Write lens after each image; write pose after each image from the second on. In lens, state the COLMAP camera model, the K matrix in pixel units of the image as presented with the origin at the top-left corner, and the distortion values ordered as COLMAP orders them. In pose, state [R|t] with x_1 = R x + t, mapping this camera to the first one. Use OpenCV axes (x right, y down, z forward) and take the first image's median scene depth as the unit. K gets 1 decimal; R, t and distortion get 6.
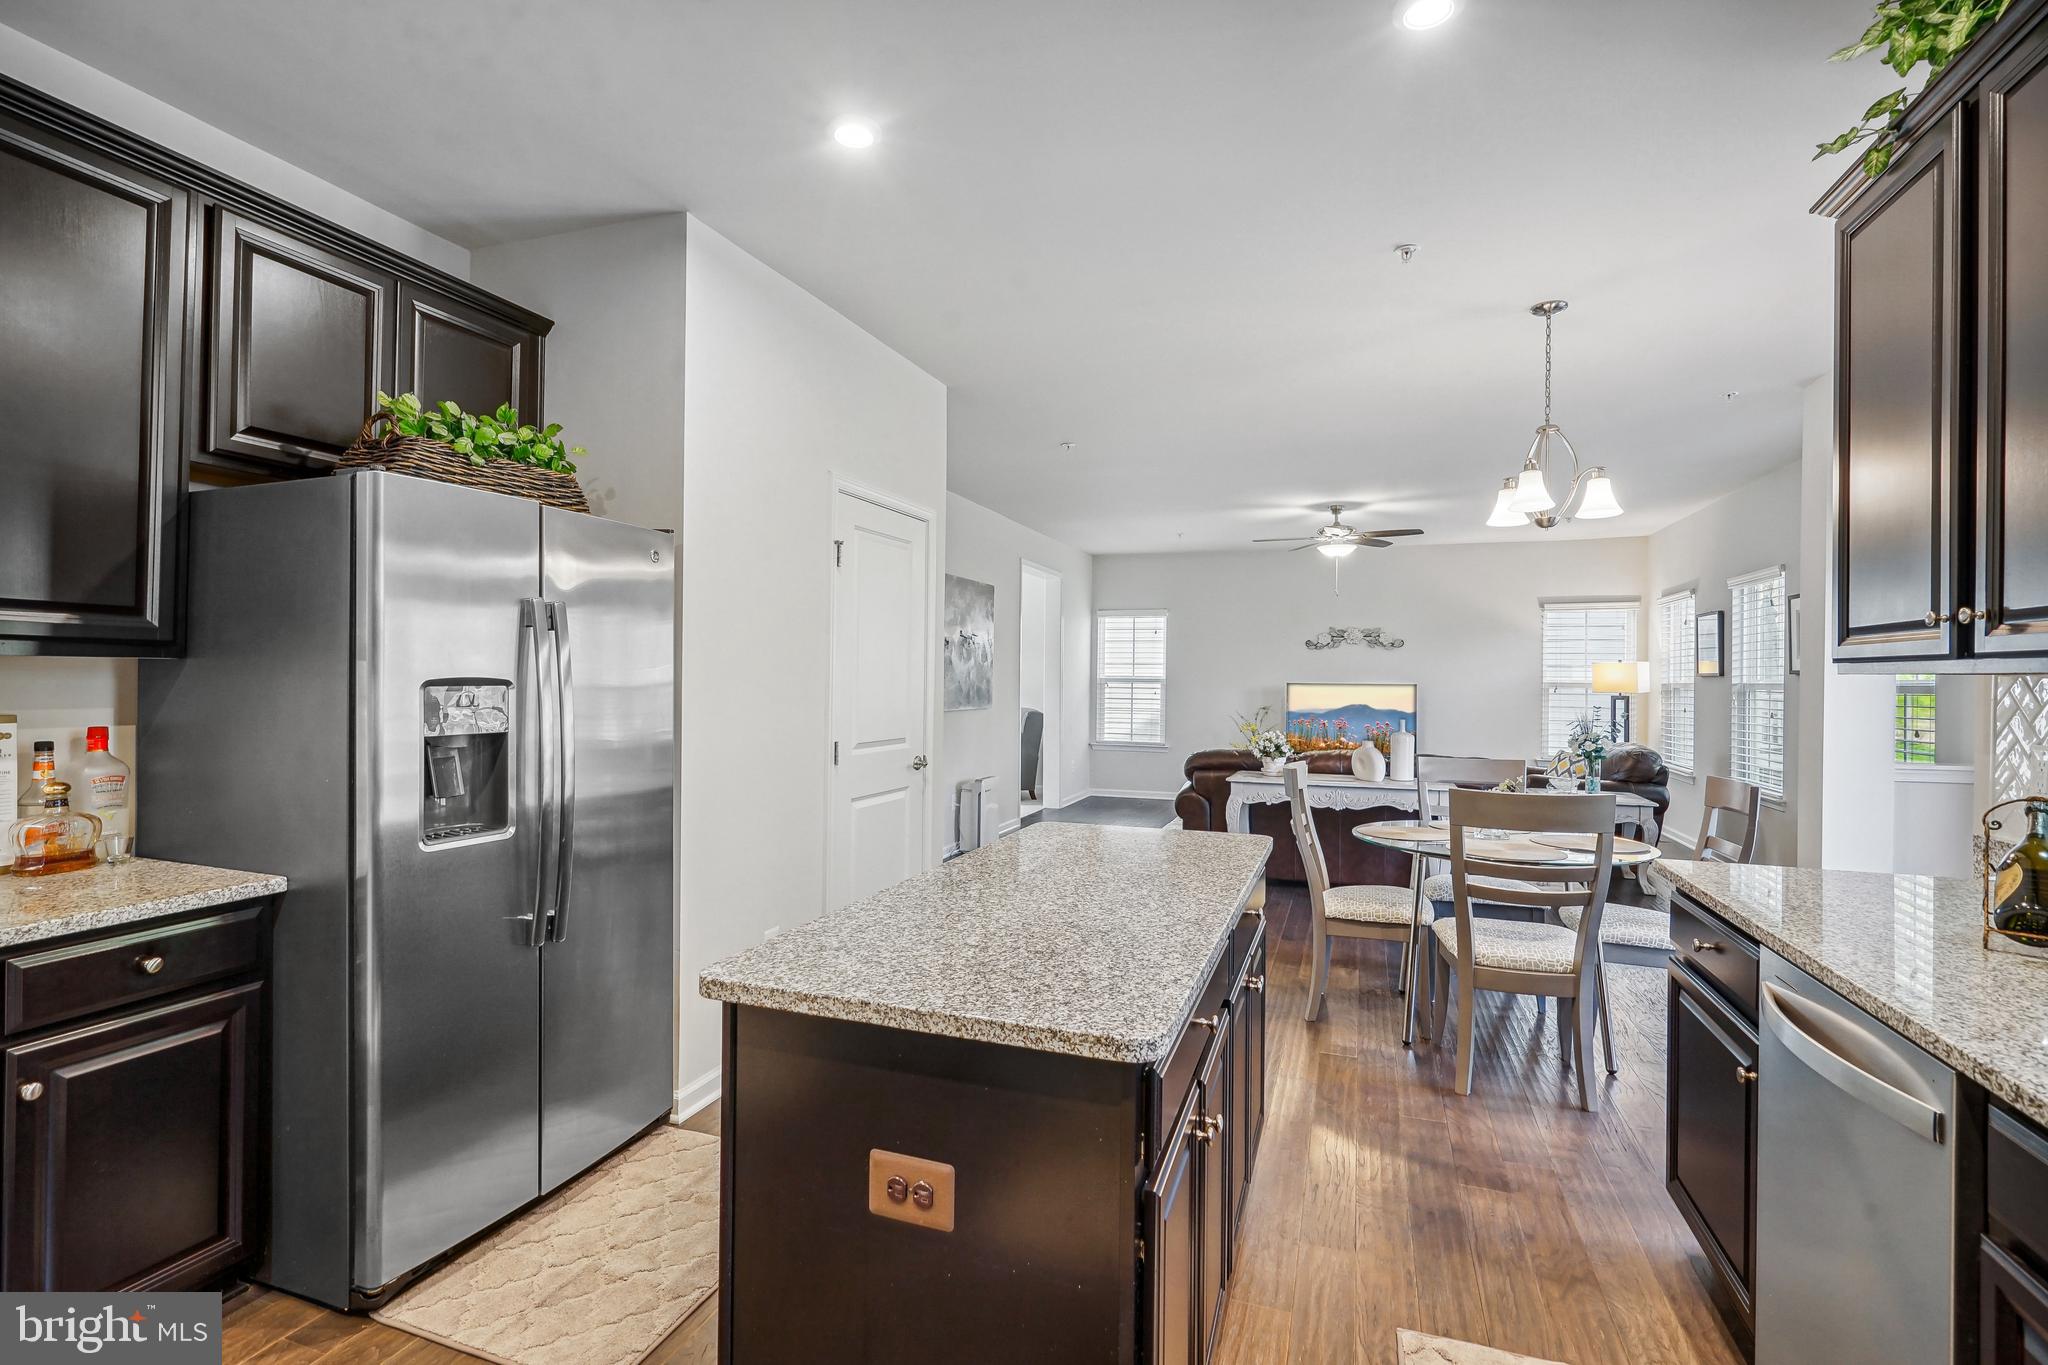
lens RADIAL K [[954.0, 0, 1017.1], [0, 954.0, 683.7], [0, 0, 1]] dist [-0.001931, 0.005589]
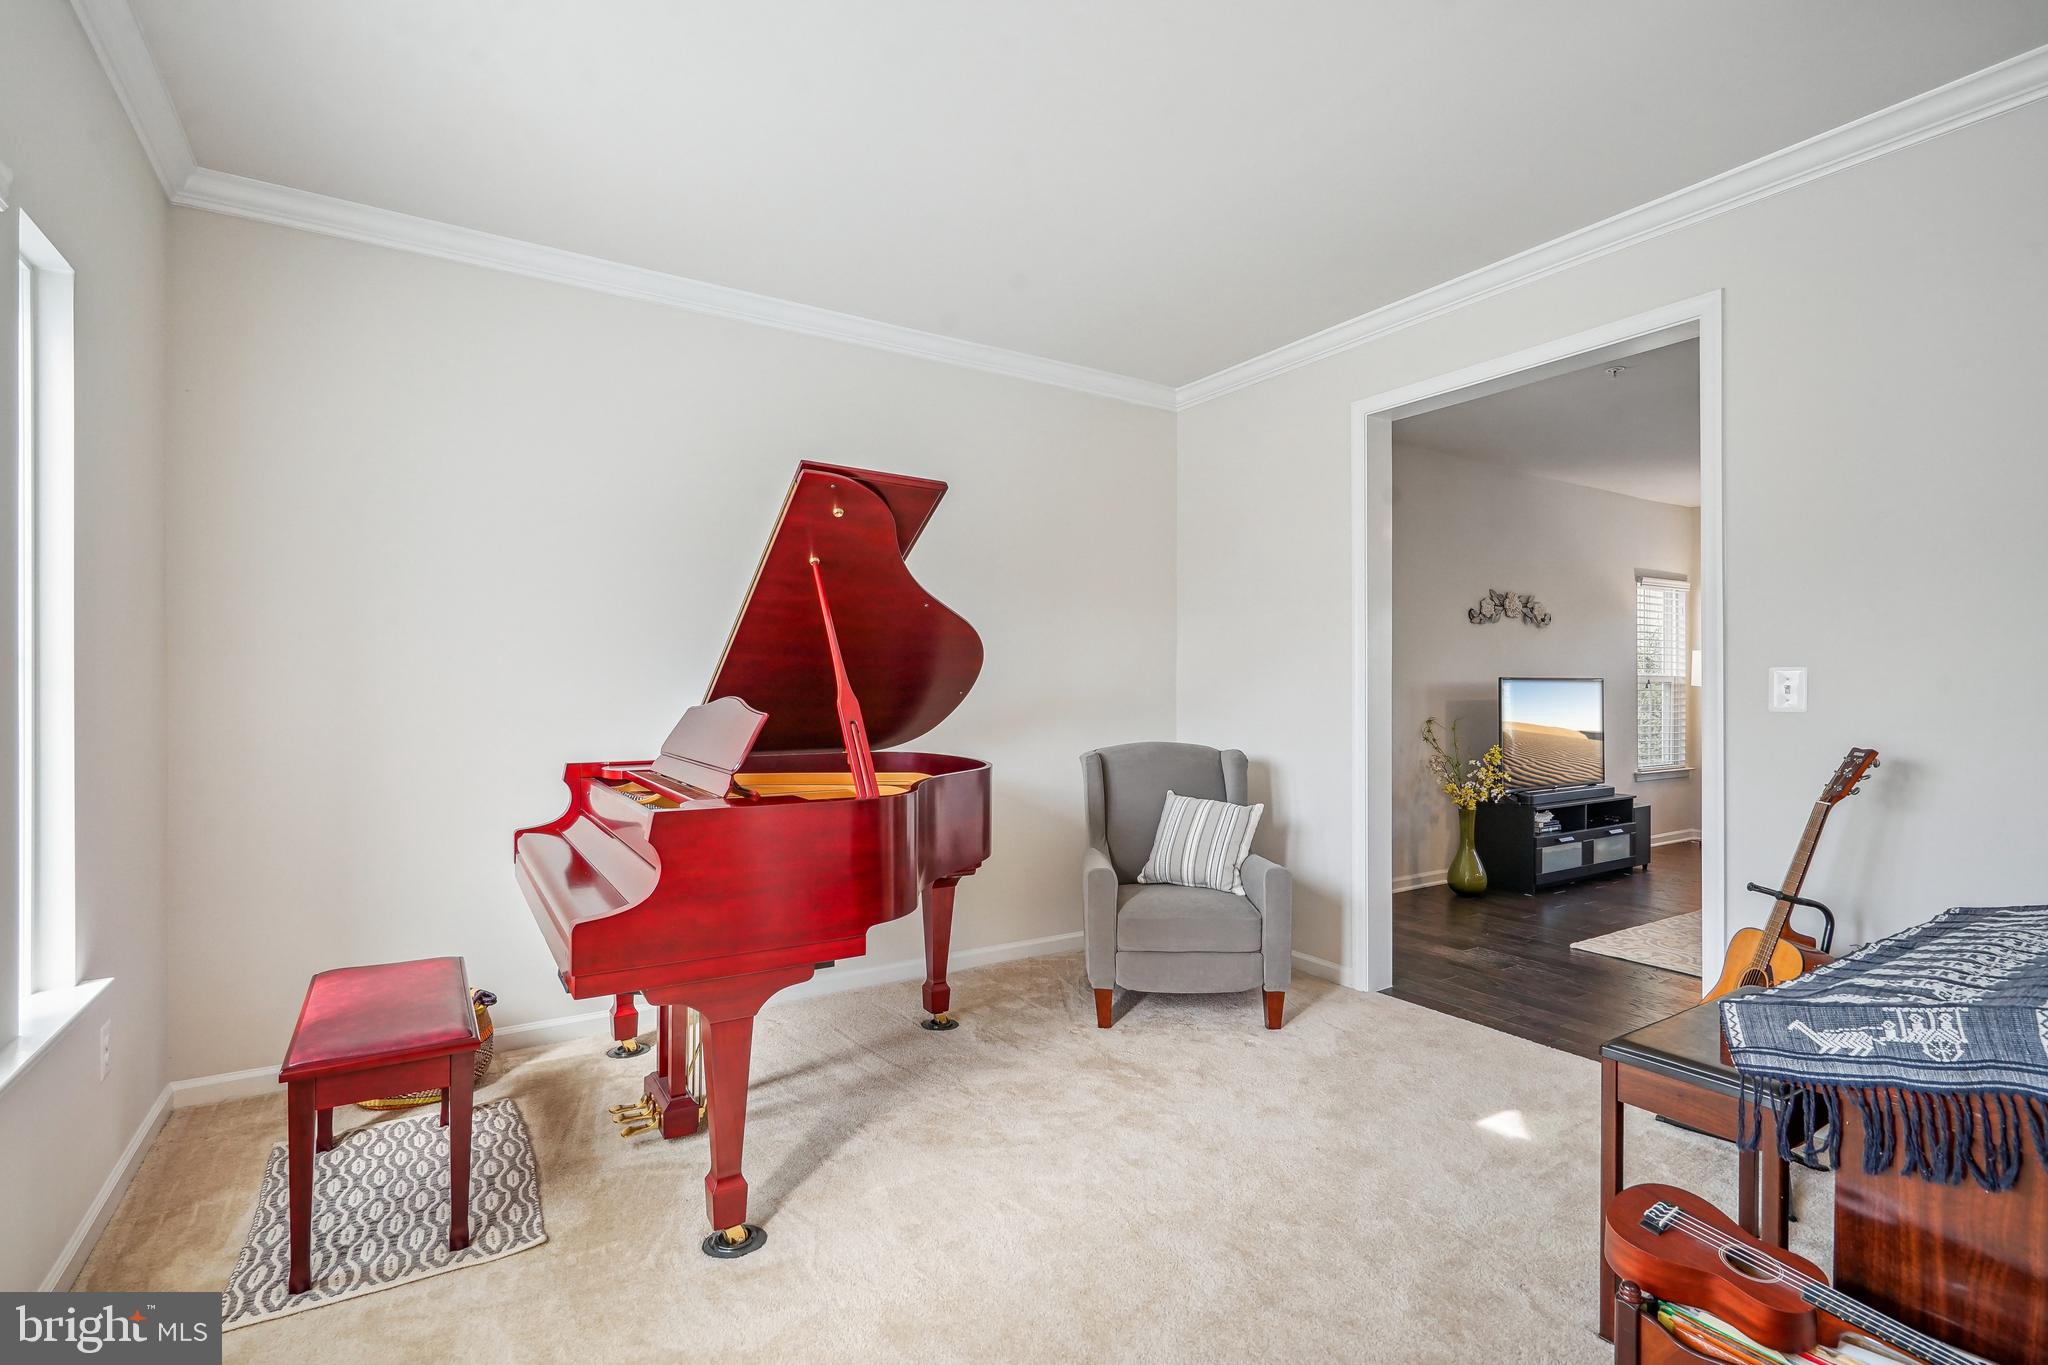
lens RADIAL K [[954.0, 0, 1023.4], [0, 954.0, 694.5], [0, 0, 1]] dist [-0.001931, 0.005589]
pose [[0.600739, -0.009496, 0.799389, -0.378719], [-0.002219, 0.999906, 0.013546, 0.003294], [-0.799442, -0.009911, 0.600661, 0.874880]]
